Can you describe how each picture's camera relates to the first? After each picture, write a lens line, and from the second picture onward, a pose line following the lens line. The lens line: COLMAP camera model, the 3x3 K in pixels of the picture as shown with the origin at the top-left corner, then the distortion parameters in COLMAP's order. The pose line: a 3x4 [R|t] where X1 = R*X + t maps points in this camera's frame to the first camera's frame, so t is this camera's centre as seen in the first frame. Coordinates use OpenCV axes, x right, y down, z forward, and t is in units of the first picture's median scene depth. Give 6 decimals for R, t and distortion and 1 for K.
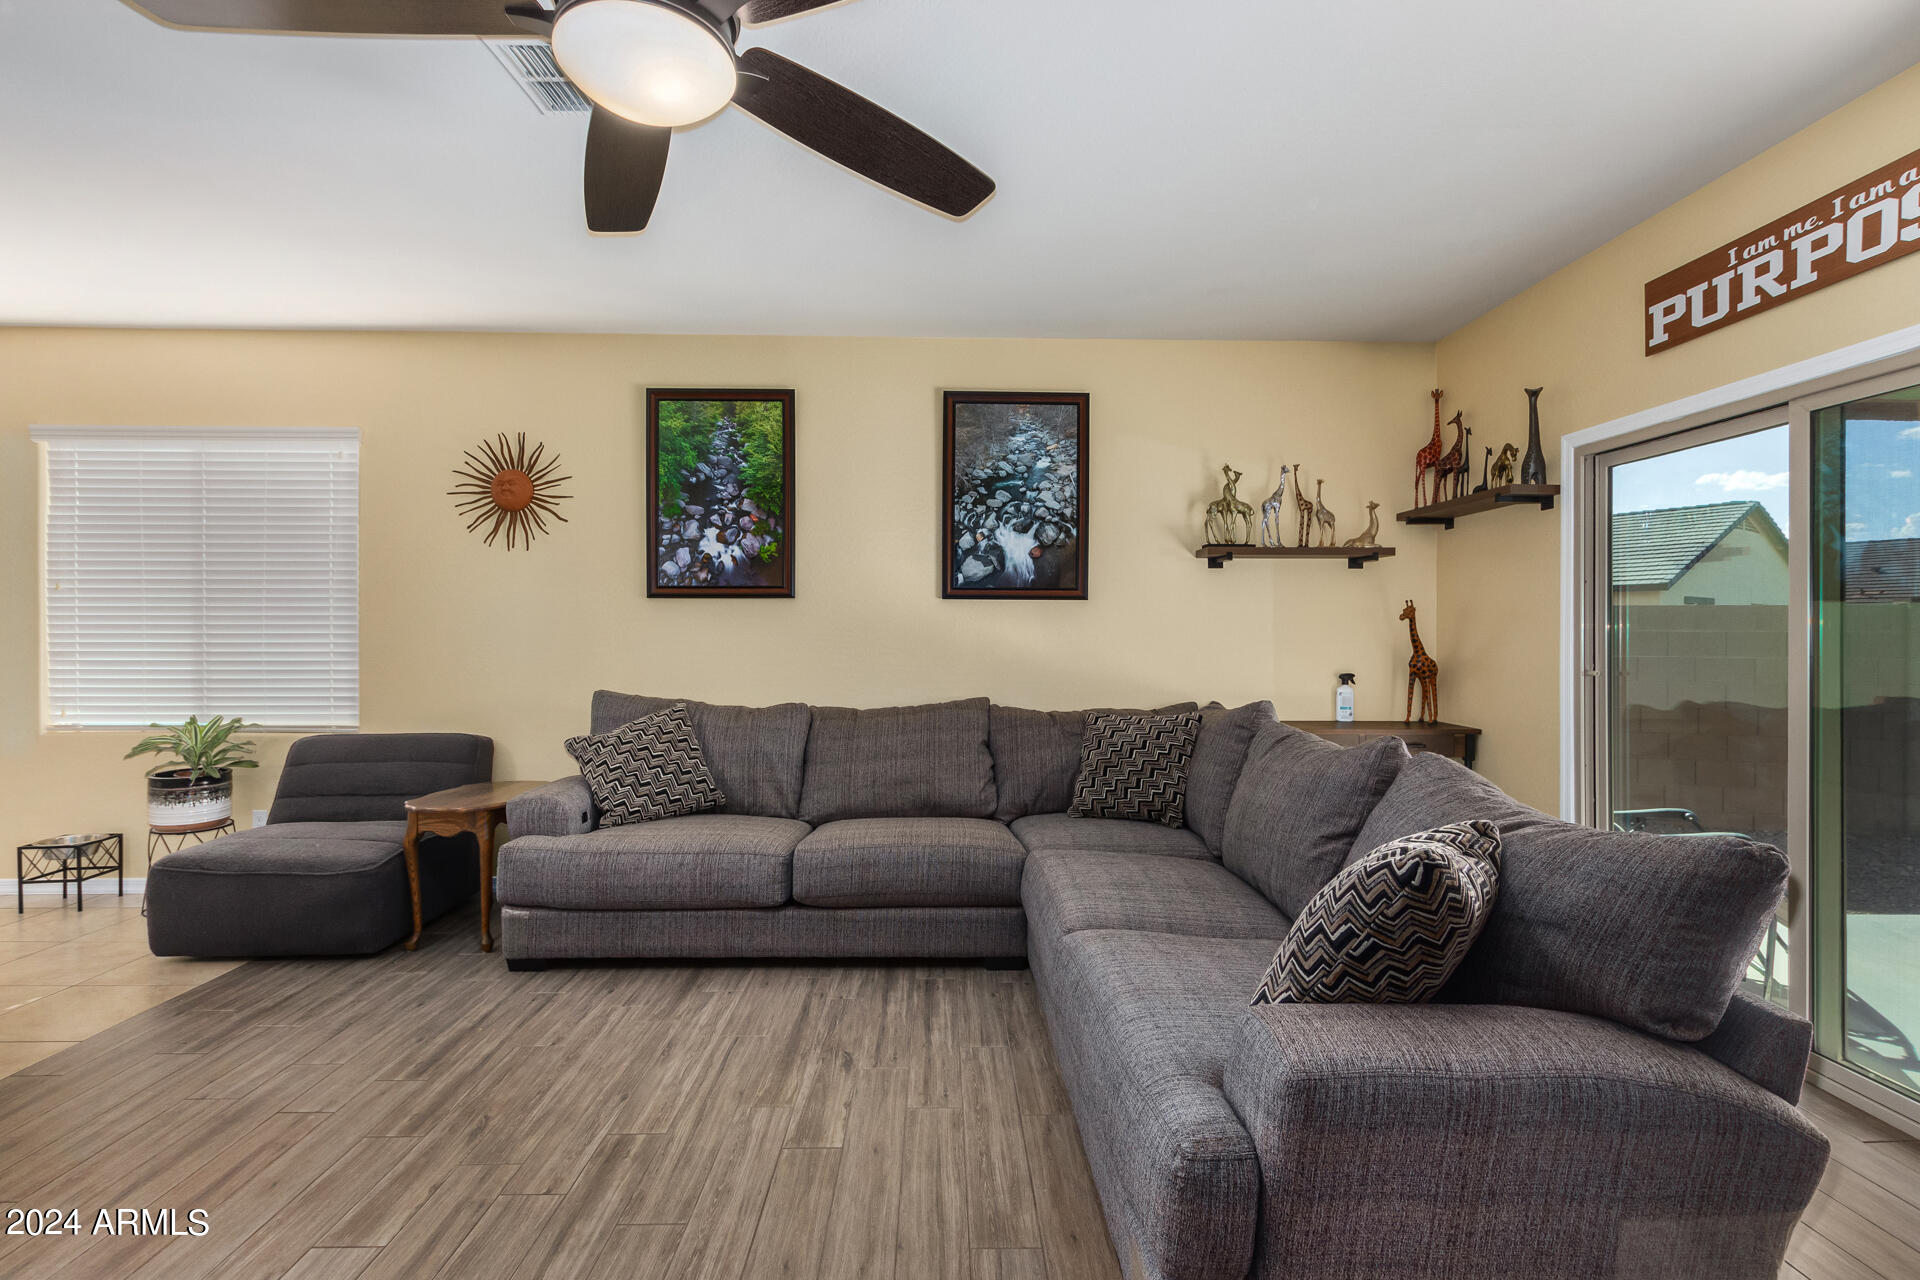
lens RADIAL K [[901.4, 0, 955.4], [0, 901.4, 632.8], [0, 0, 1]] dist [0.000851, -0.001938]
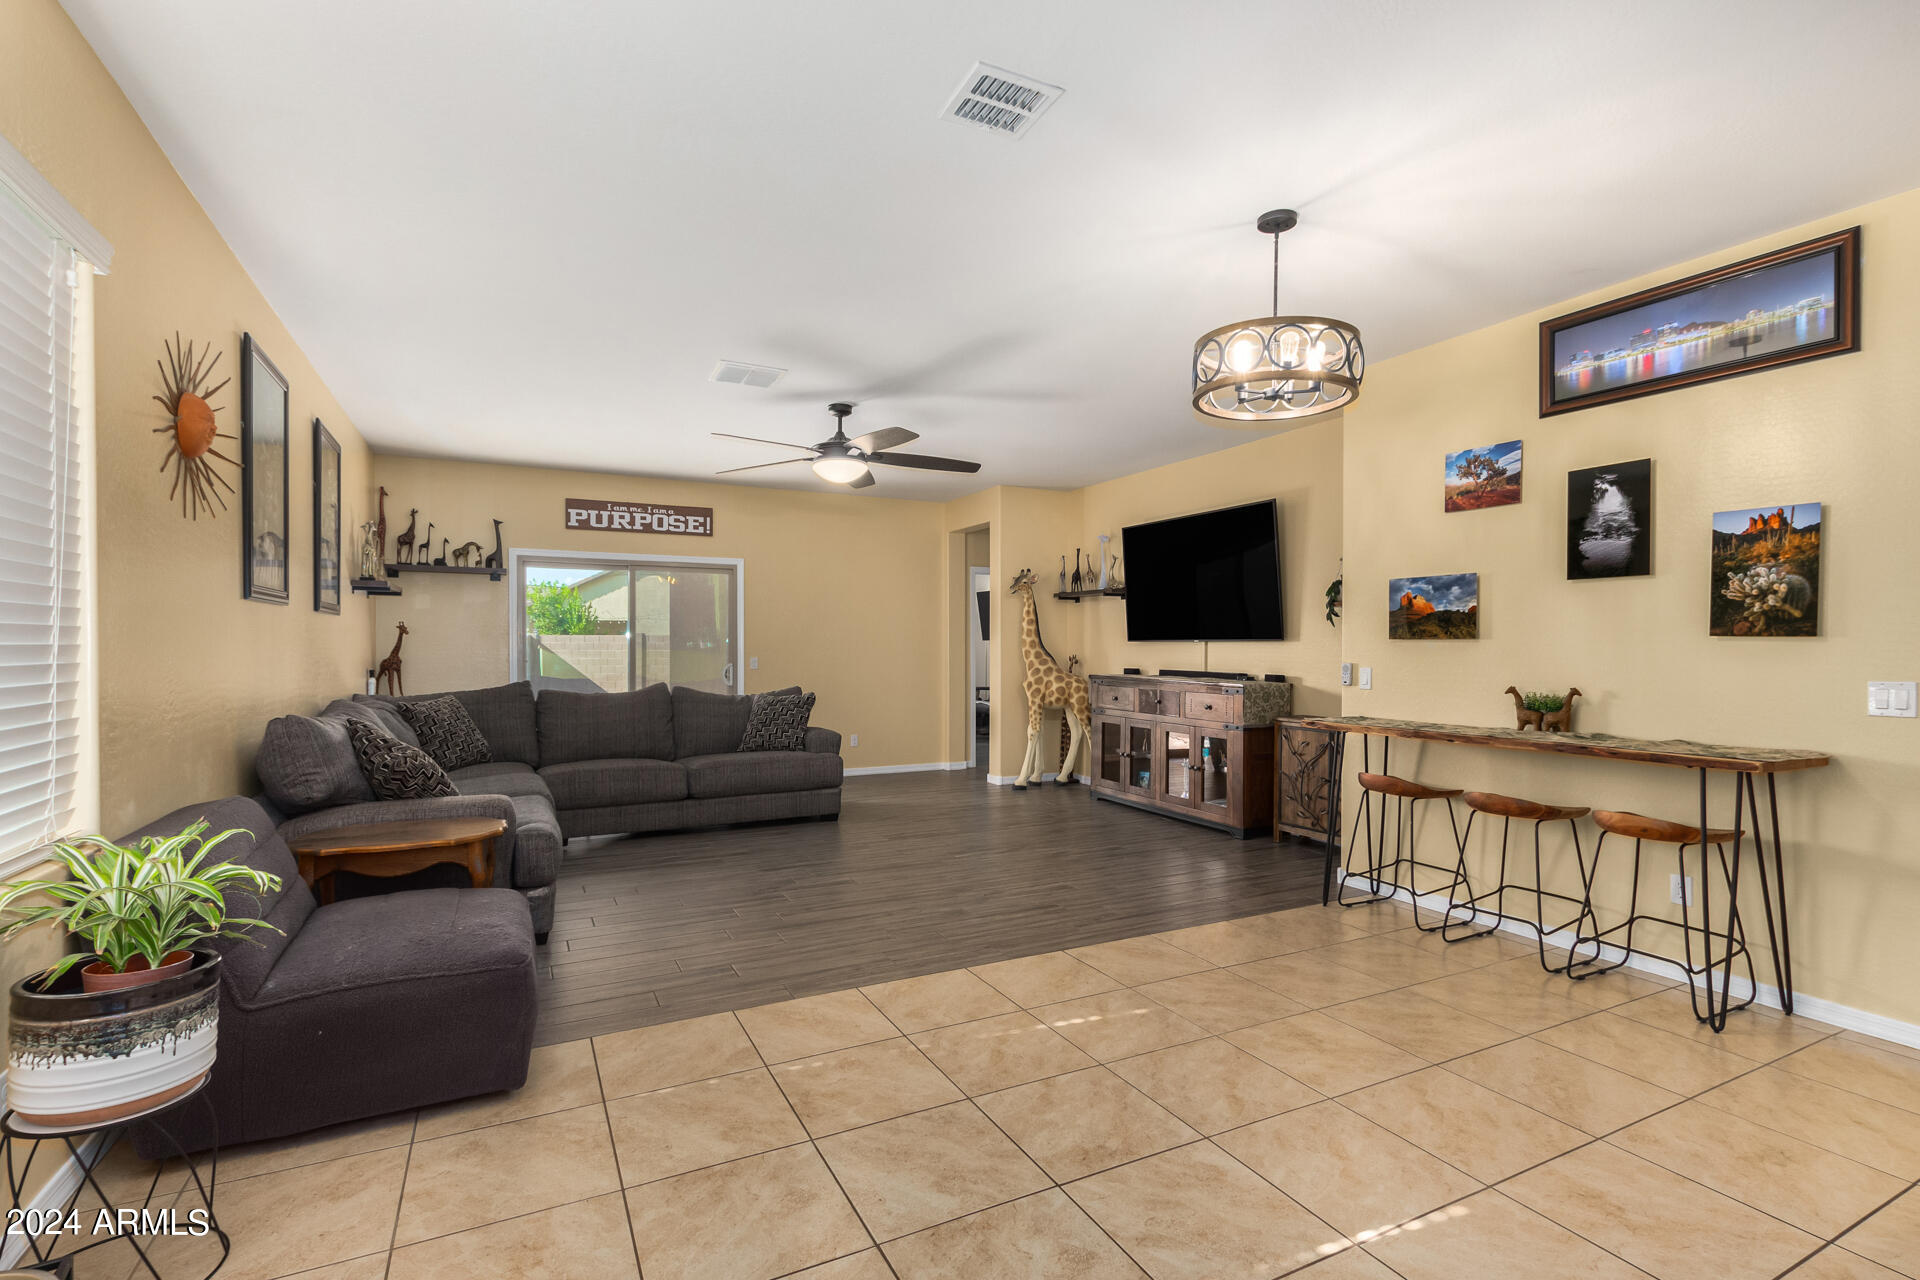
lens RADIAL K [[901.4, 0, 959.6], [0, 901.4, 646.3], [0, 0, 1]] dist [0.000851, -0.001938]
pose [[-0.440924, -0.005134, 0.897530, -2.152648], [-0.002036, 0.999987, 0.004720, -0.003431], [-0.897542, 0.000253, -0.440928, 1.282373]]
